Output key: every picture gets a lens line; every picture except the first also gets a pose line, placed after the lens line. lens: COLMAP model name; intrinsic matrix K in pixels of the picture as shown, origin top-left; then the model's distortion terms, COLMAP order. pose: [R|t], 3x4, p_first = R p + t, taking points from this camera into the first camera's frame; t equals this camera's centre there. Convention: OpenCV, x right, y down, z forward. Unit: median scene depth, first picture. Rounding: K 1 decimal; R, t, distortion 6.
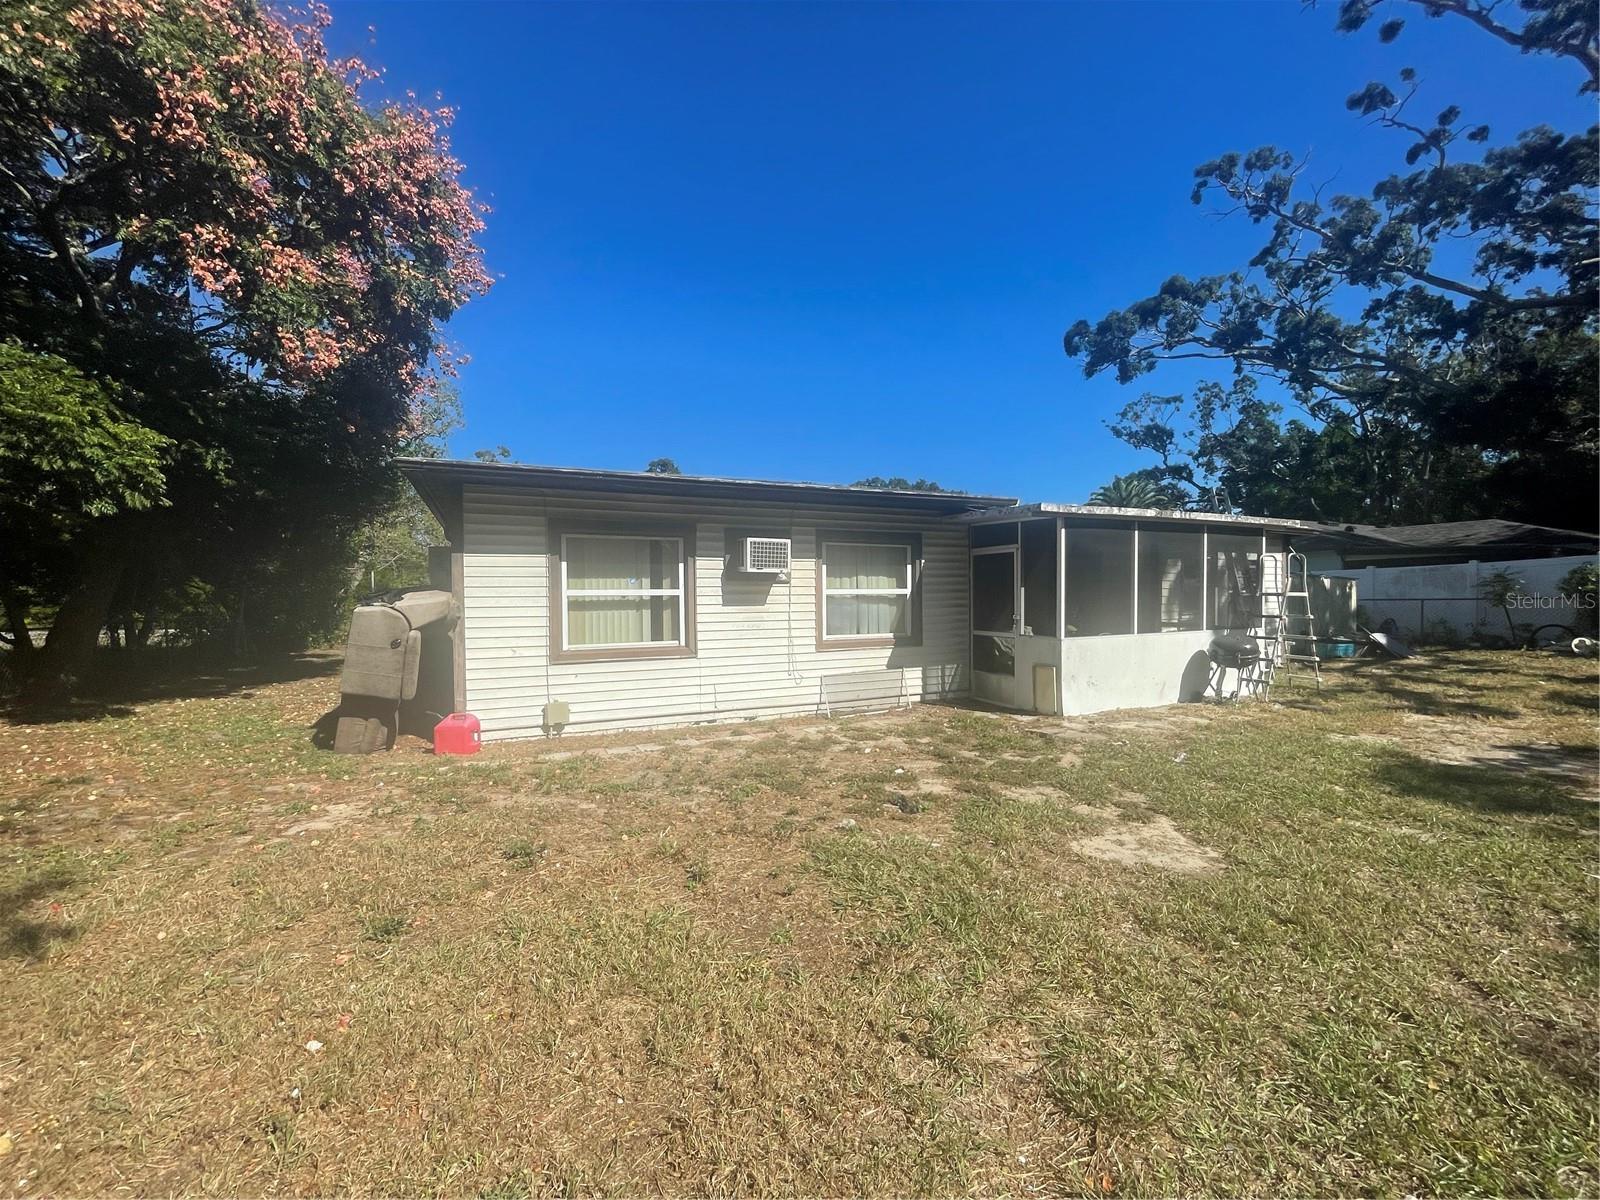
lens RADIAL K [[648.5, 0, 804.6], [0, 648.5, 611.3], [0, 0, 1]] dist [-0.004369, 0.000250]
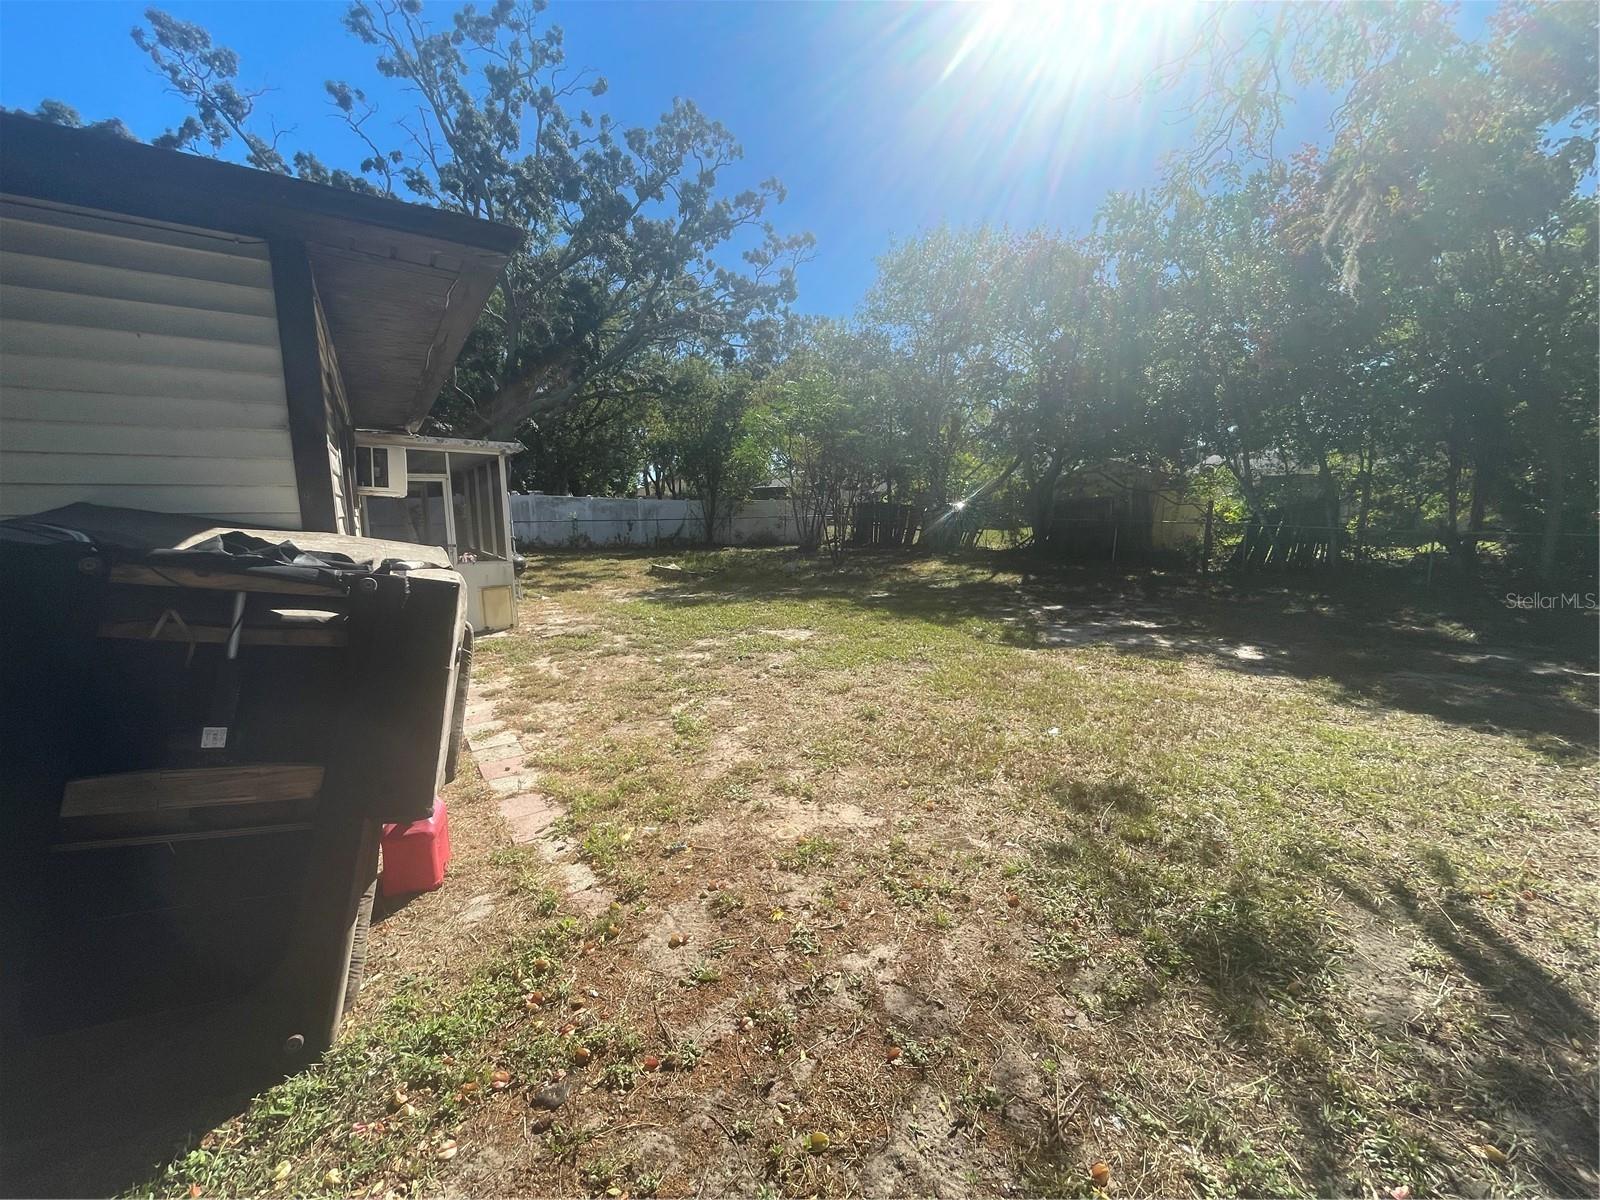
lens RADIAL K [[648.5, 0, 803.3], [0, 648.5, 604.6], [0, 0, 1]] dist [-0.004369, 0.000250]
pose [[-0.148119, -0.135441, 0.979651, -0.963057], [0.041343, 0.988864, 0.142966, -0.029820], [-0.988105, 0.061677, -0.140870, 0.742701]]
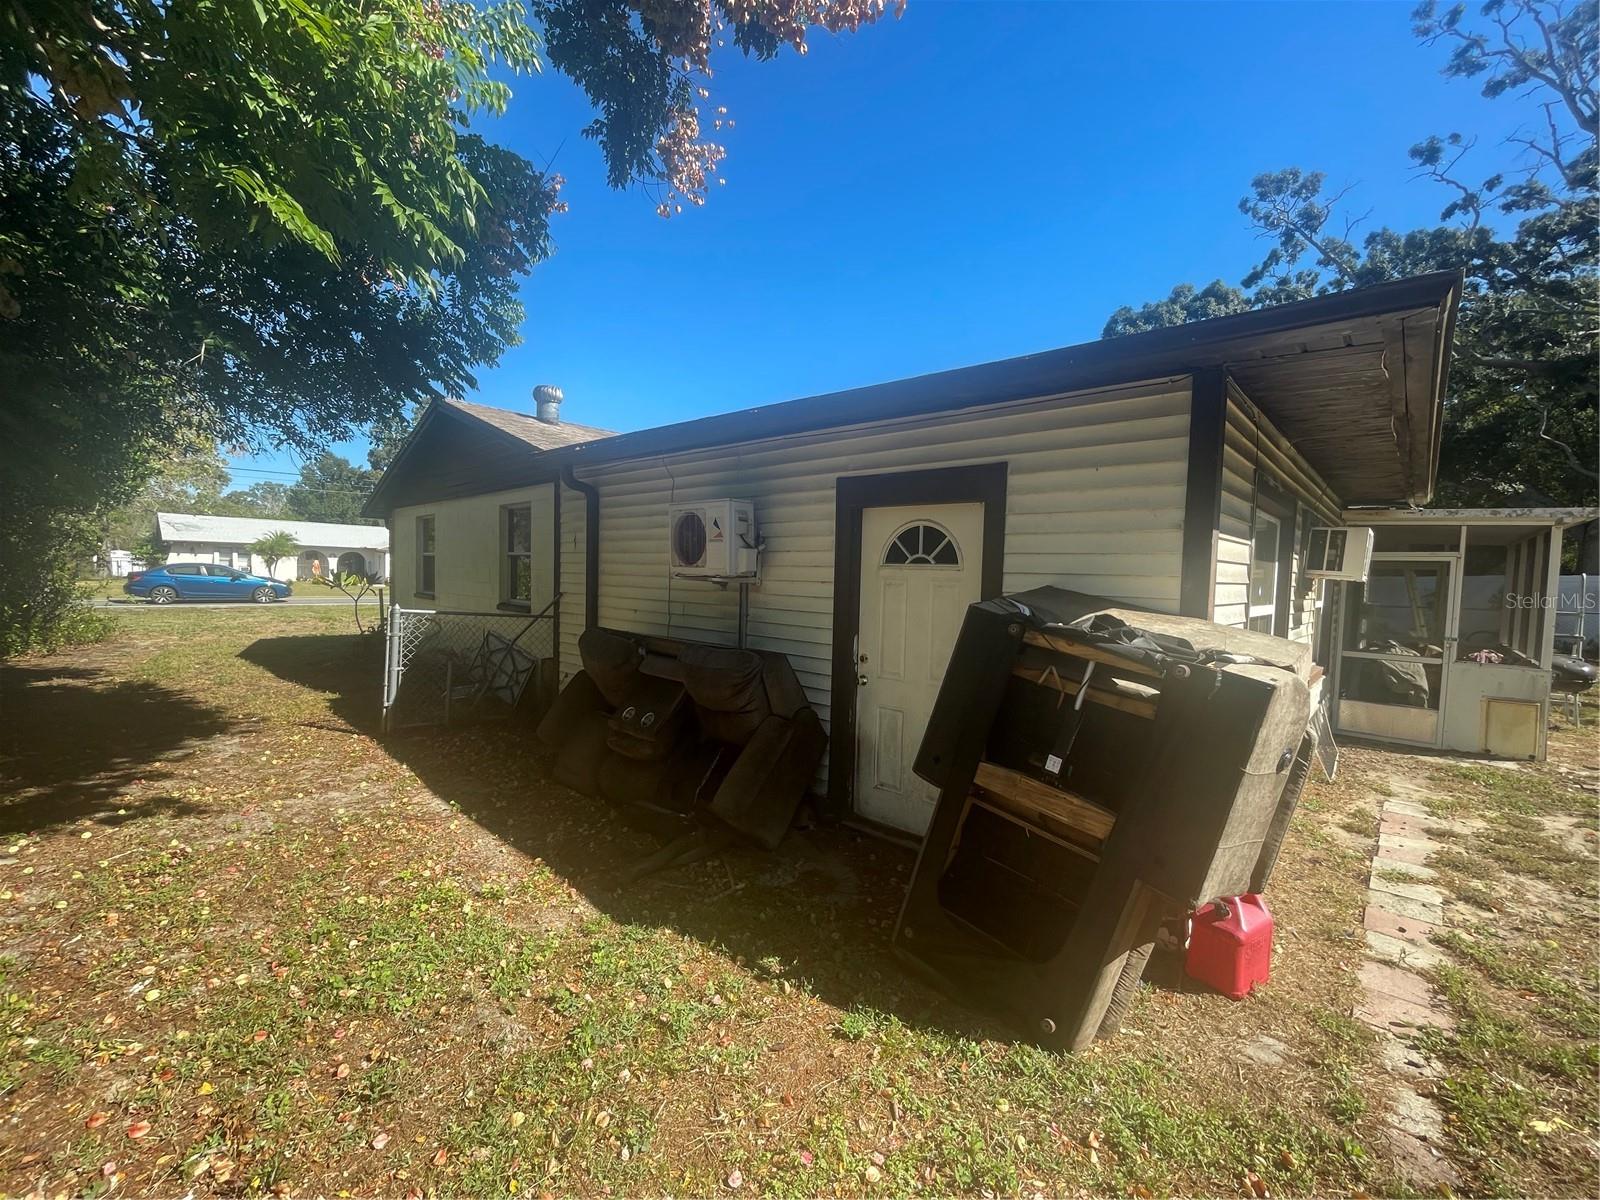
lens RADIAL K [[648.5, 0, 803.2], [0, 648.5, 605.2], [0, 0, 1]] dist [-0.004369, 0.000250]
pose [[0.929200, 0.015866, 0.369237, -0.935206], [-0.025461, 0.999453, 0.021128, -0.040162], [-0.368700, -0.029034, 0.929095, 0.664861]]
